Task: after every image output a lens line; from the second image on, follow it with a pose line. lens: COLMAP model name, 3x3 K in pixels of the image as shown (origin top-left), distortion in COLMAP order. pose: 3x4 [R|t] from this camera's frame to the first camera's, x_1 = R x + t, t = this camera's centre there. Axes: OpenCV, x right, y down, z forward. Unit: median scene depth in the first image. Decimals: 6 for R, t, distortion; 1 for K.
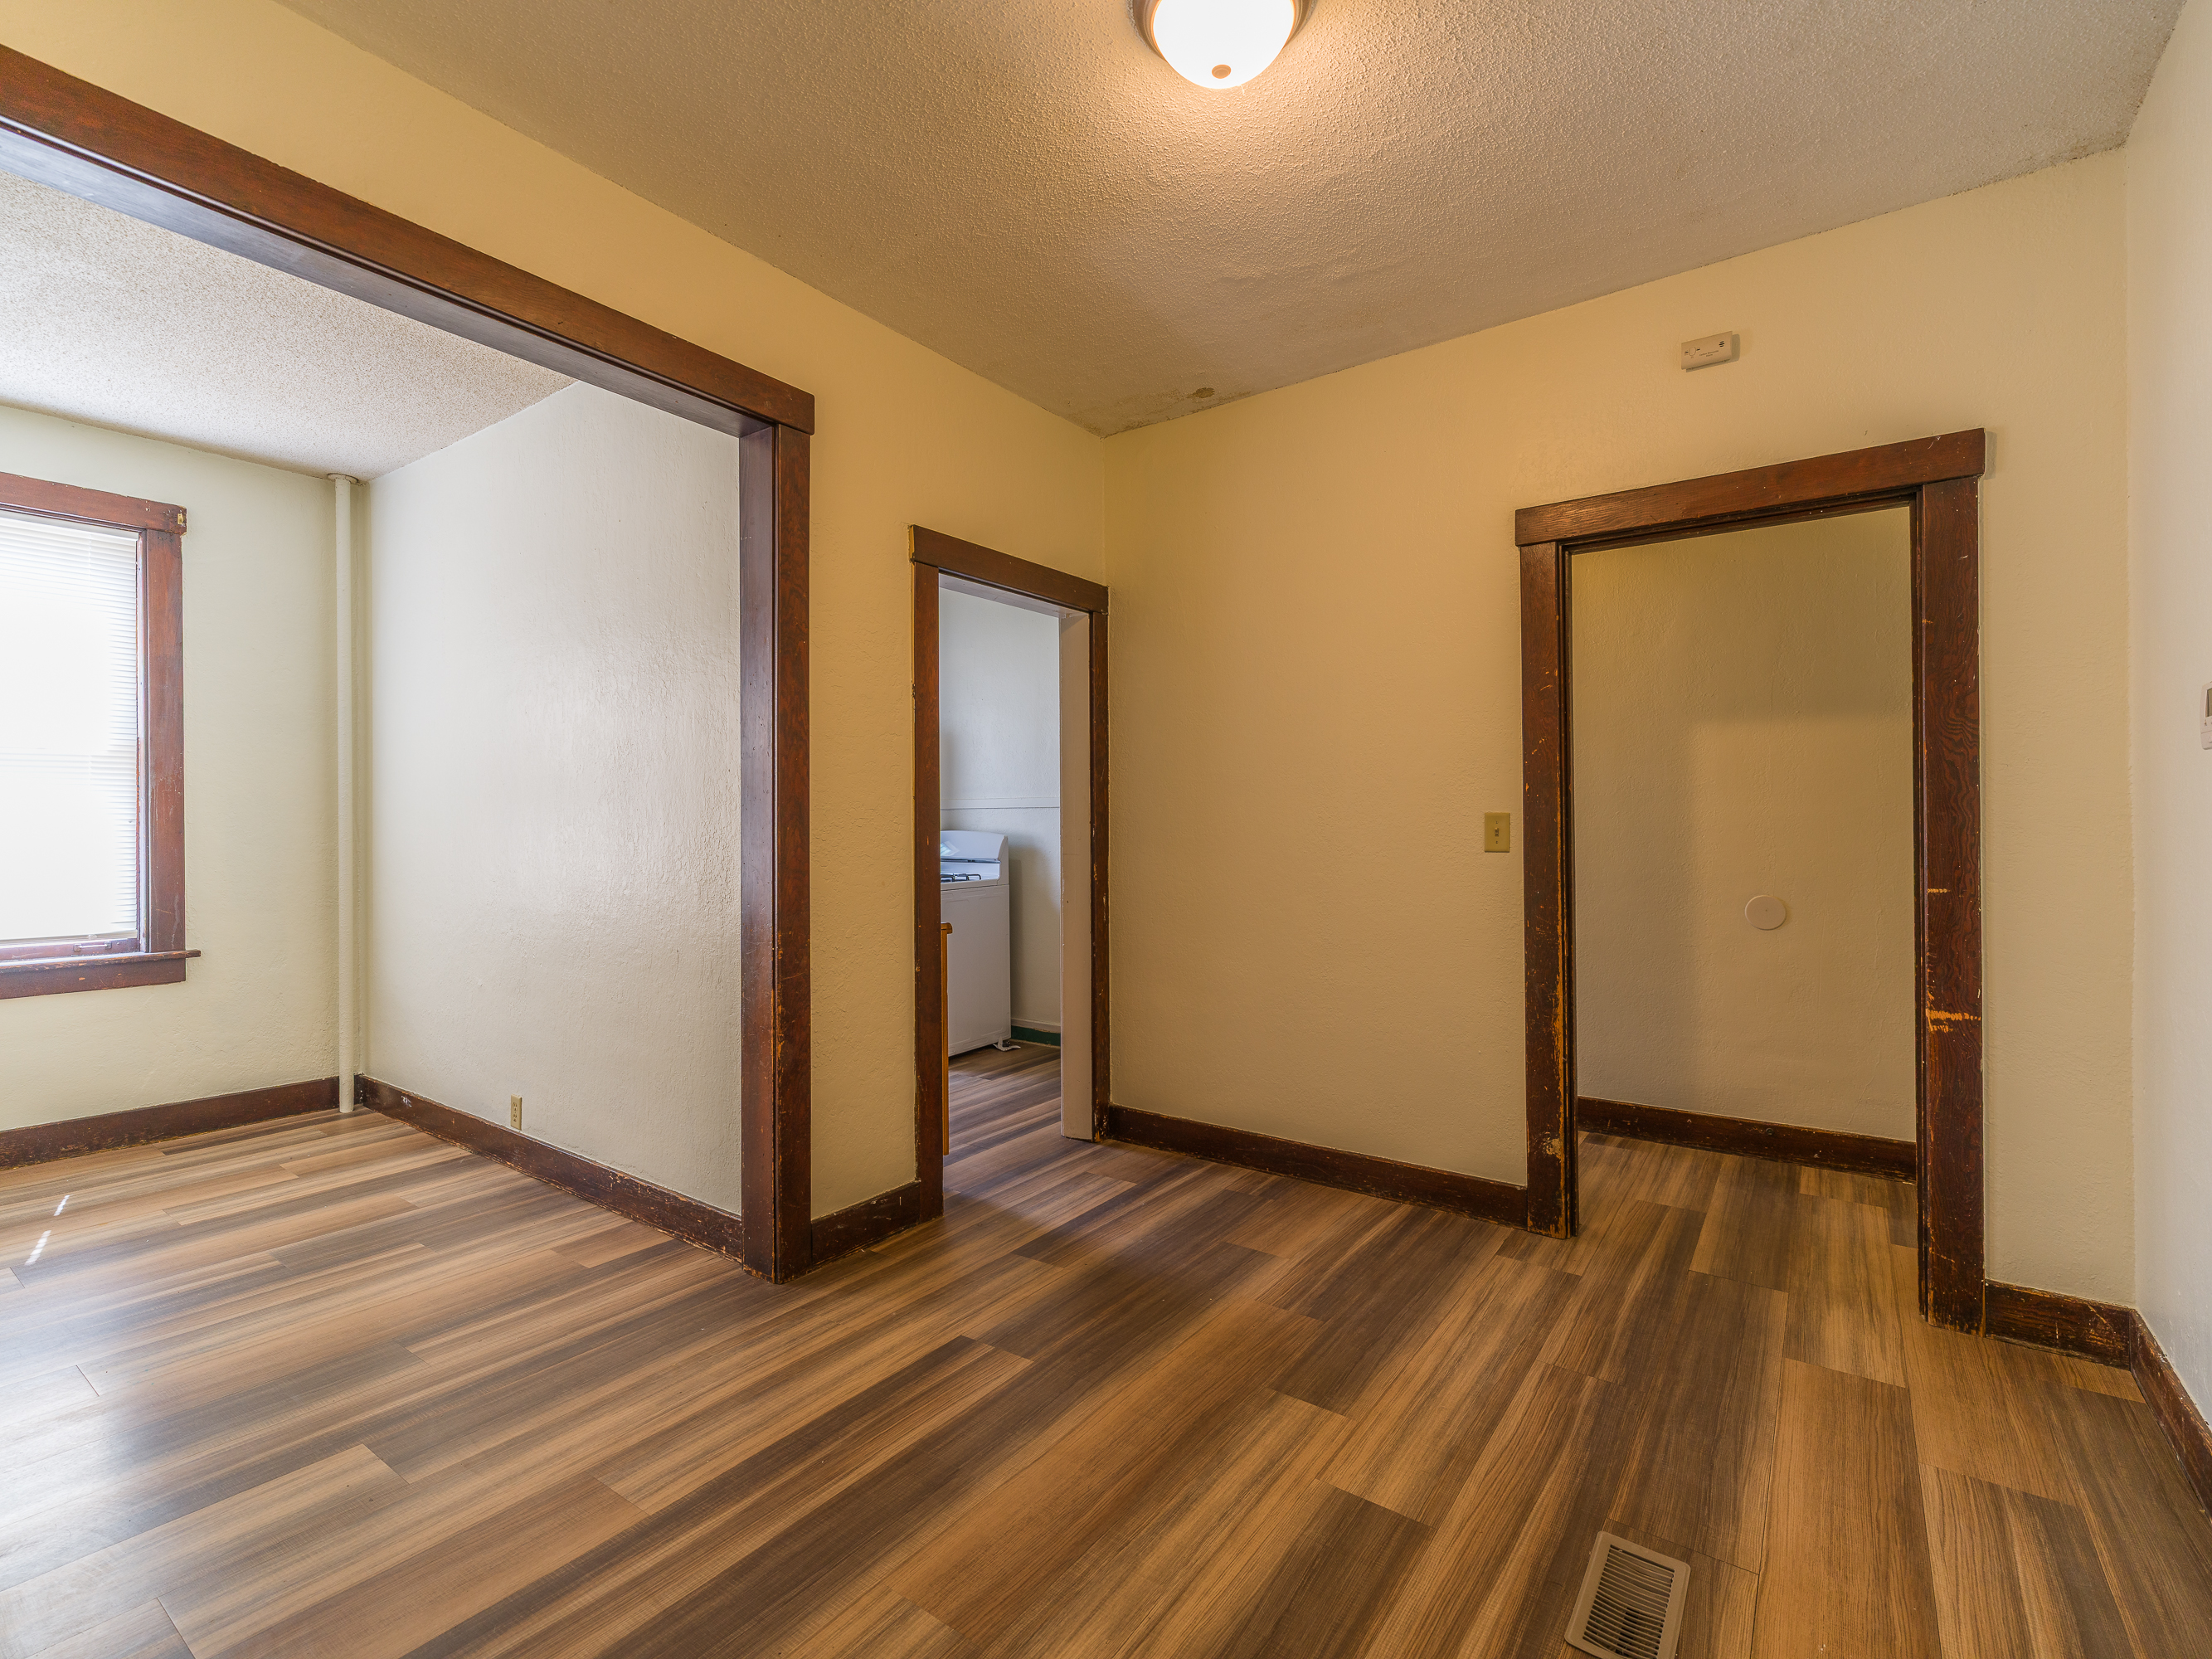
lens RADIAL K [[1018.4, 0, 1109.9], [0, 1018.4, 823.9], [0, 0, 1]] dist [0.001756, 0.000522]
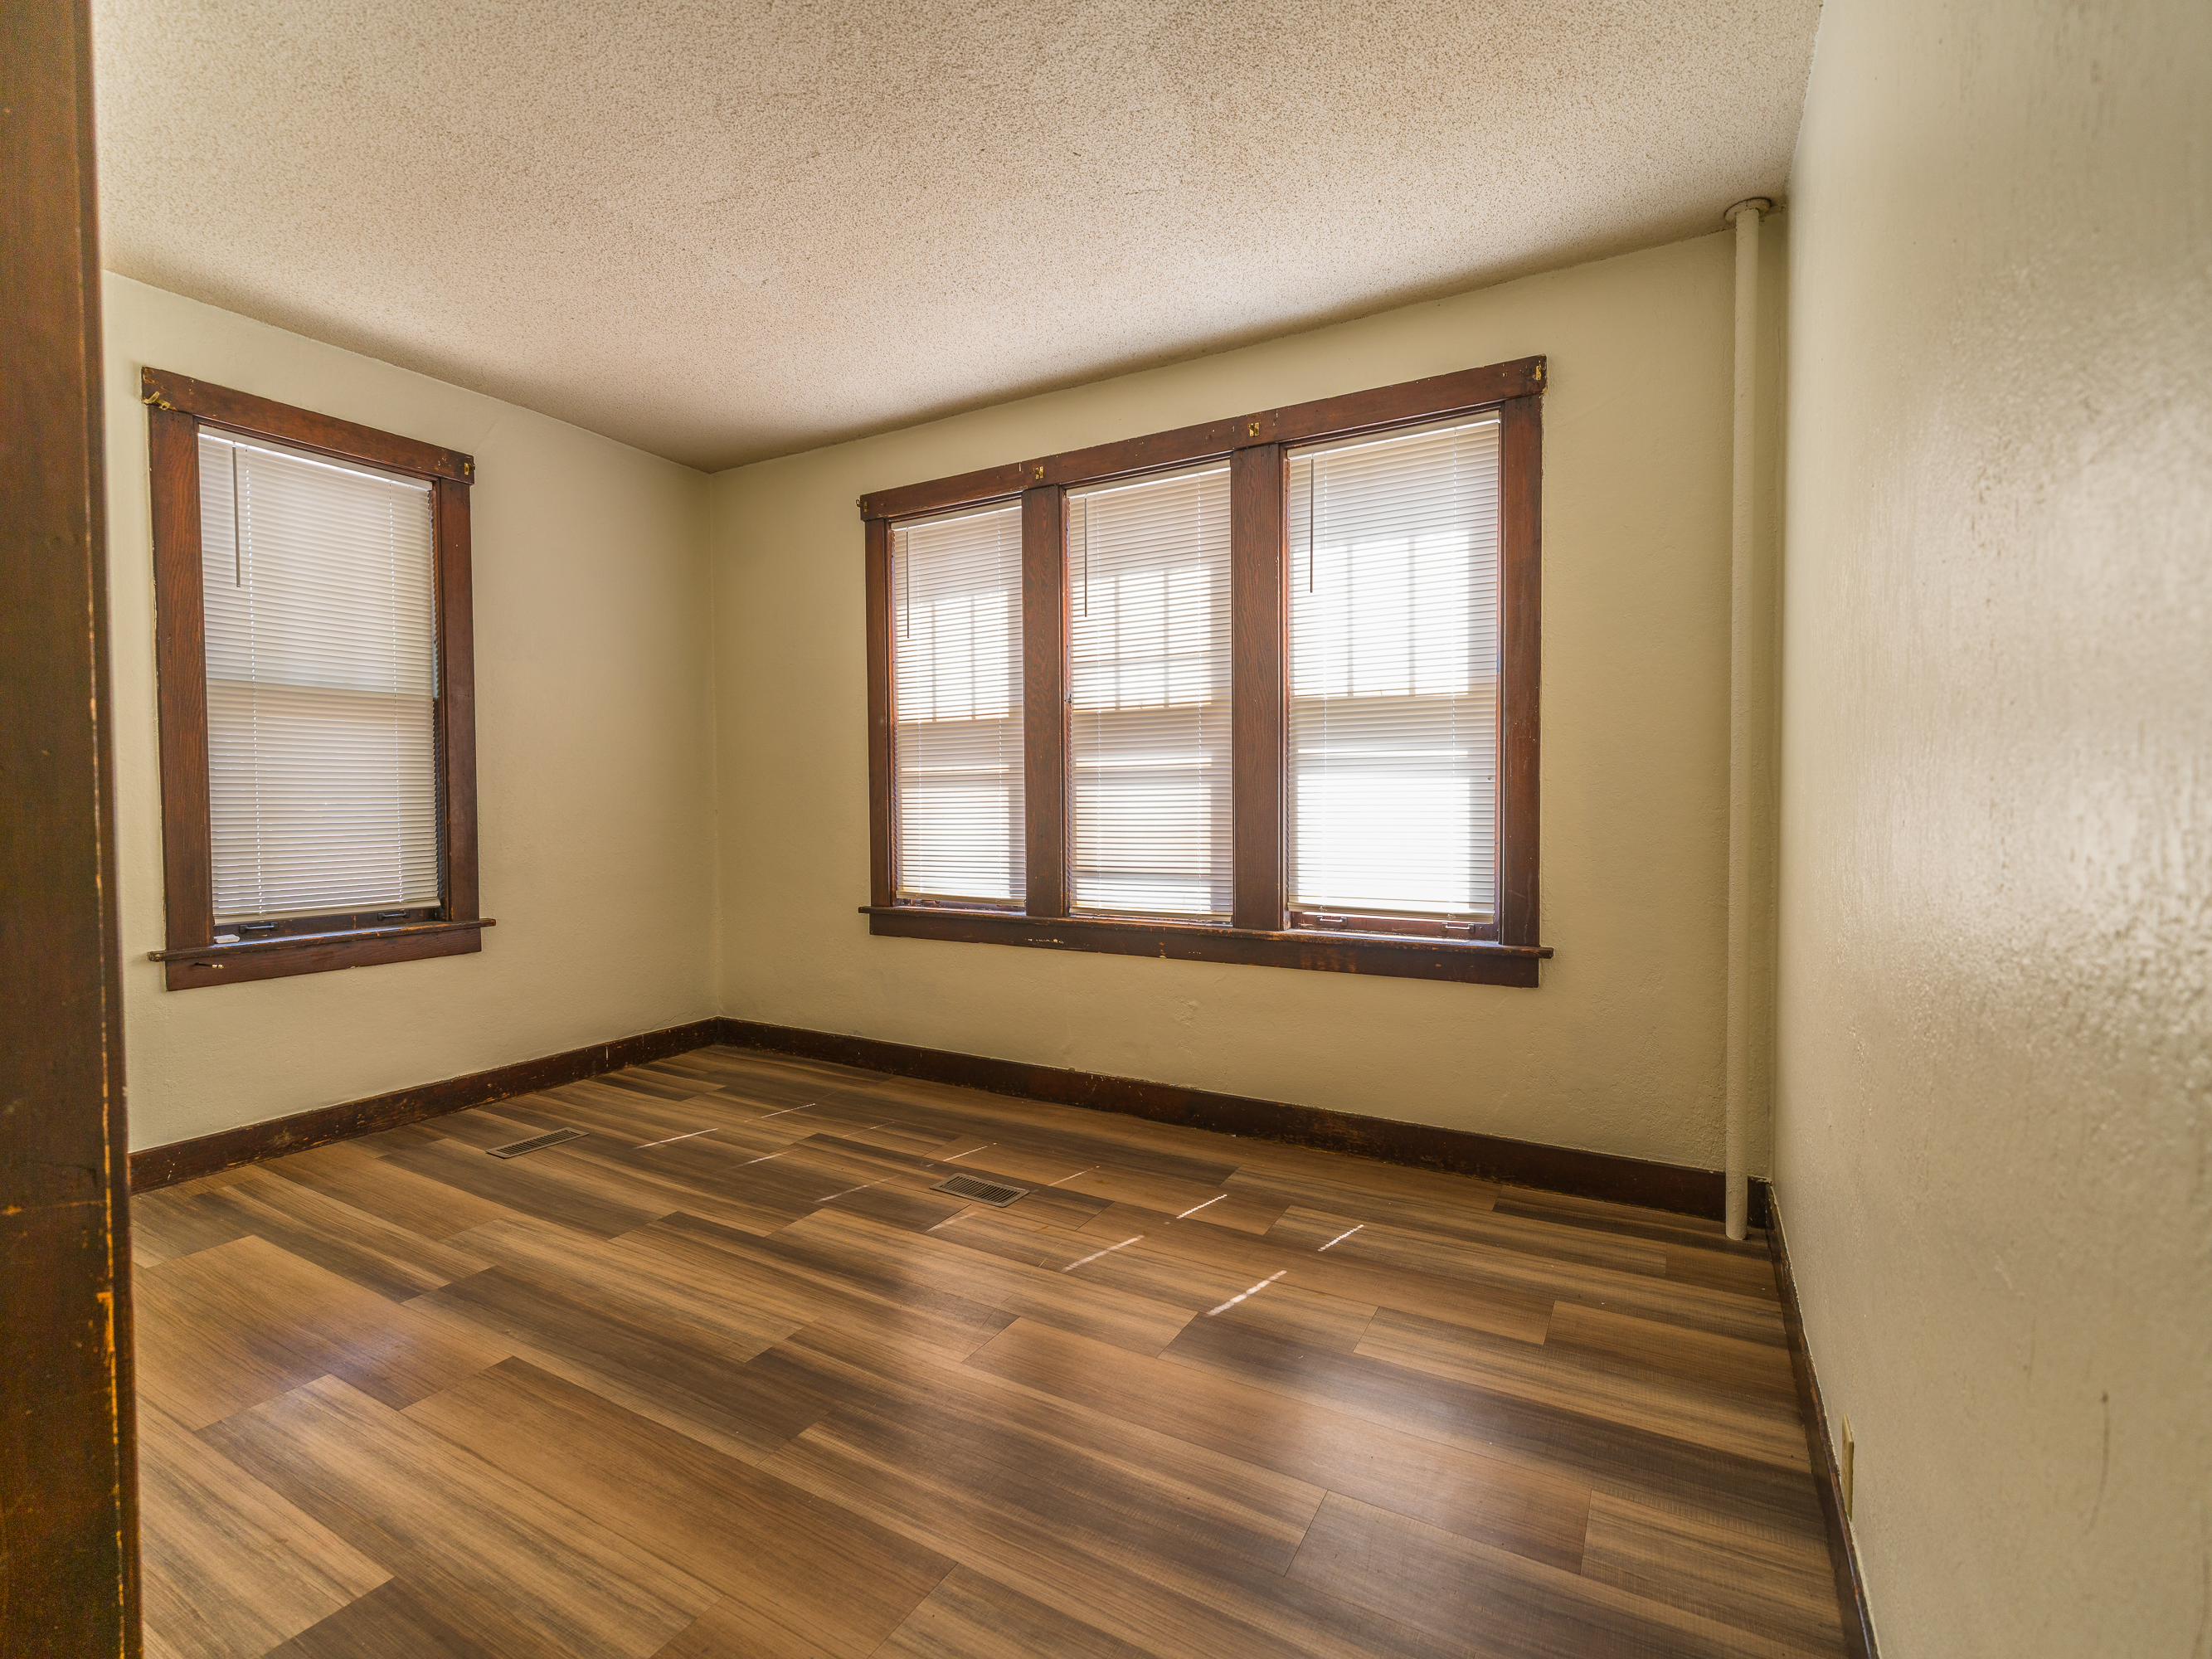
lens RADIAL K [[1018.4, 0, 1109.9], [0, 1018.4, 823.9], [0, 0, 1]] dist [0.001756, 0.000522]
pose [[0.106694, 0.034152, -0.993705, -0.265753], [0.008628, 0.999341, 0.035272, 0.003794], [0.994254, -0.012337, 0.106329, 0.840641]]
